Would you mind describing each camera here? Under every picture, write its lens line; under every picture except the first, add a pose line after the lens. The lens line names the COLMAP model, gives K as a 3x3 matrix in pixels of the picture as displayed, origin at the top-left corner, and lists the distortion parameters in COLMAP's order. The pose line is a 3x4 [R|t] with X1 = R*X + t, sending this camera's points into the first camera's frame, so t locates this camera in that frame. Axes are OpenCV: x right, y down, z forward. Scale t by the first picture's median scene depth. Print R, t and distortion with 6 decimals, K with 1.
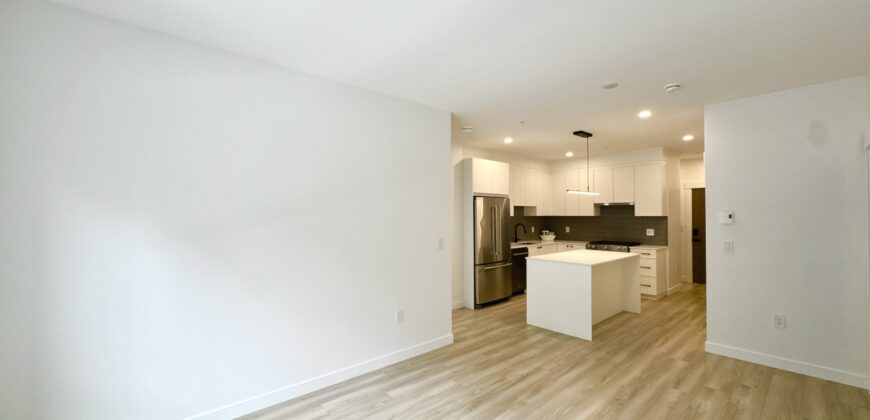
lens RADIAL K [[348.0, 0, 431.1], [0, 348.0, 213.9], [0, 0, 1]] dist [-0.000415, -0.000453]
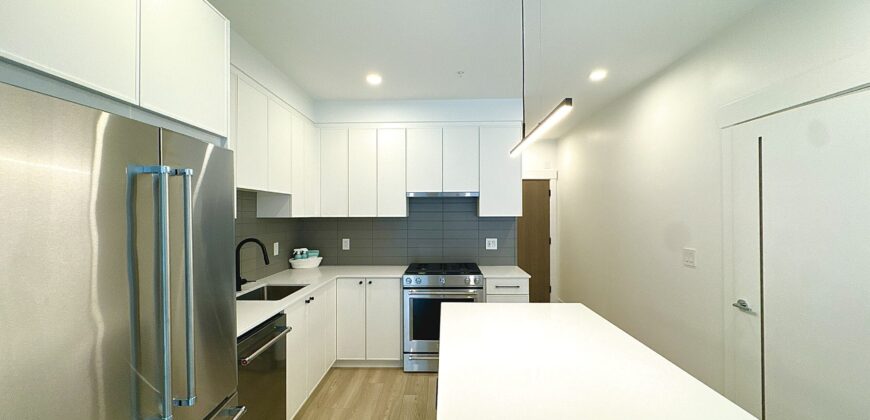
lens RADIAL K [[348.0, 0, 433.6], [0, 348.0, 211.2], [0, 0, 1]] dist [-0.000415, -0.000453]
pose [[0.685201, 0.009043, 0.728298, 0.160471], [-0.000221, 0.999925, -0.012208, 0.005067], [-0.728354, 0.008204, 0.685152, 0.816859]]
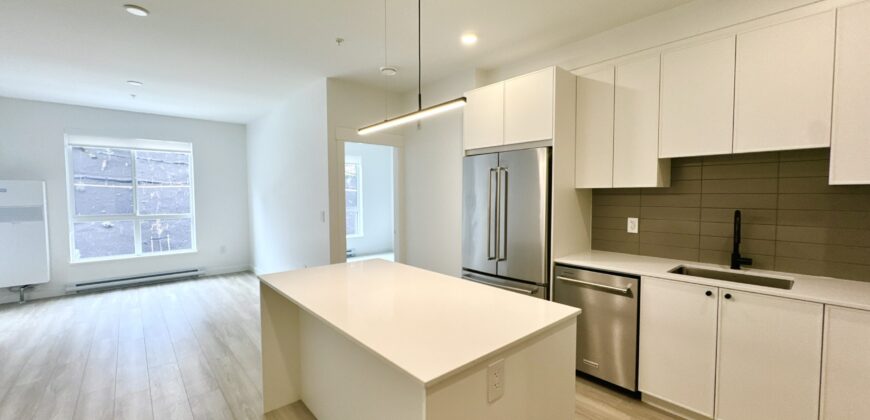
lens RADIAL K [[348.0, 0, 437.5], [0, 348.0, 209.1], [0, 0, 1]] dist [-0.000415, -0.000453]
pose [[0.011114, 0.047149, -0.998826, 0.776597], [0.003277, 0.998881, 0.047188, 0.014623], [0.999933, -0.003798, 0.010947, 0.982290]]
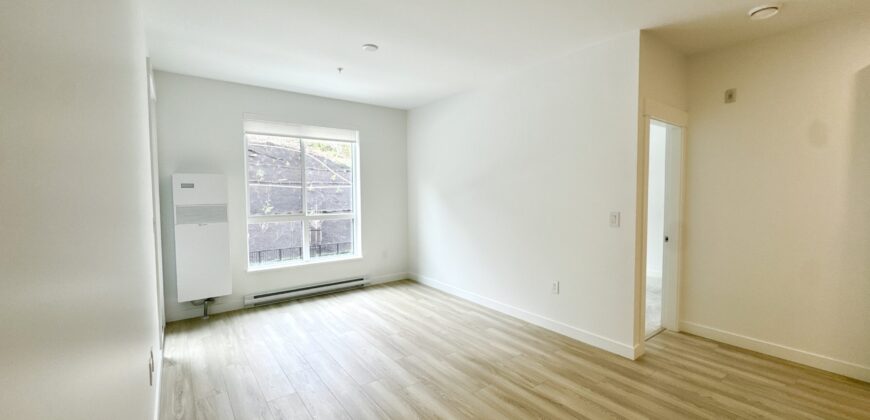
lens RADIAL K [[348.0, 0, 438.2], [0, 348.0, 212.6], [0, 0, 1]] dist [-0.000415, -0.000453]
pose [[-0.067072, 0.062086, -0.995815, 0.598859], [0.003791, 0.998071, 0.061971, 0.017705], [0.997741, 0.000381, -0.067178, 0.495045]]
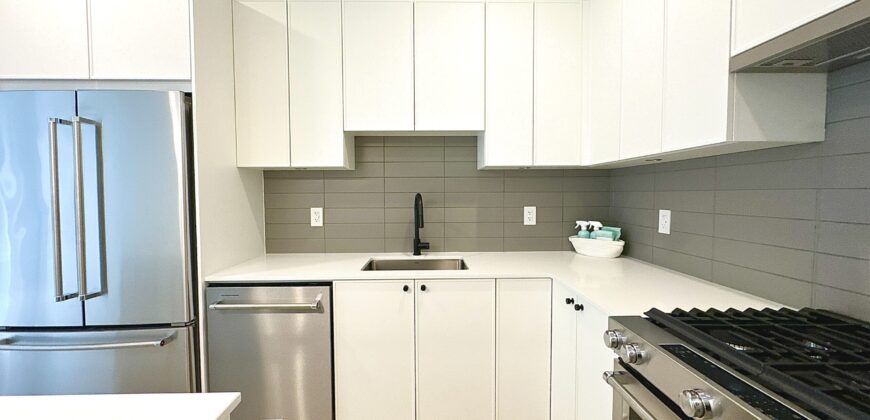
lens RADIAL K [[348.0, 0, 428.7], [0, 348.0, 210.3], [0, 0, 1]] dist [-0.000415, -0.000453]
pose [[0.758626, 0.026832, -0.650974, 0.622560], [0.004722, 0.998899, 0.046675, 0.039307], [0.651510, -0.038482, 0.757664, 1.057876]]
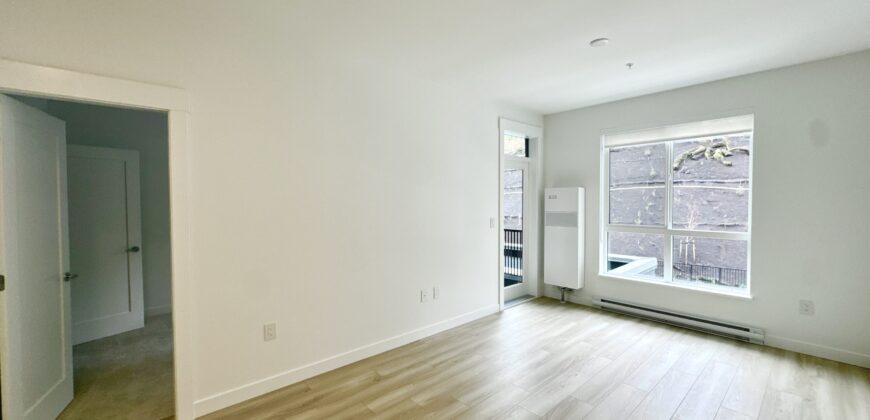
lens RADIAL K [[348.0, 0, 429.5], [0, 348.0, 210.7], [0, 0, 1]] dist [-0.000415, -0.000453]
pose [[-0.999915, 0.007092, -0.010913, 0.270614], [0.006747, 0.999486, 0.031346, 0.010225], [0.011129, 0.031270, -0.999449, 0.865768]]
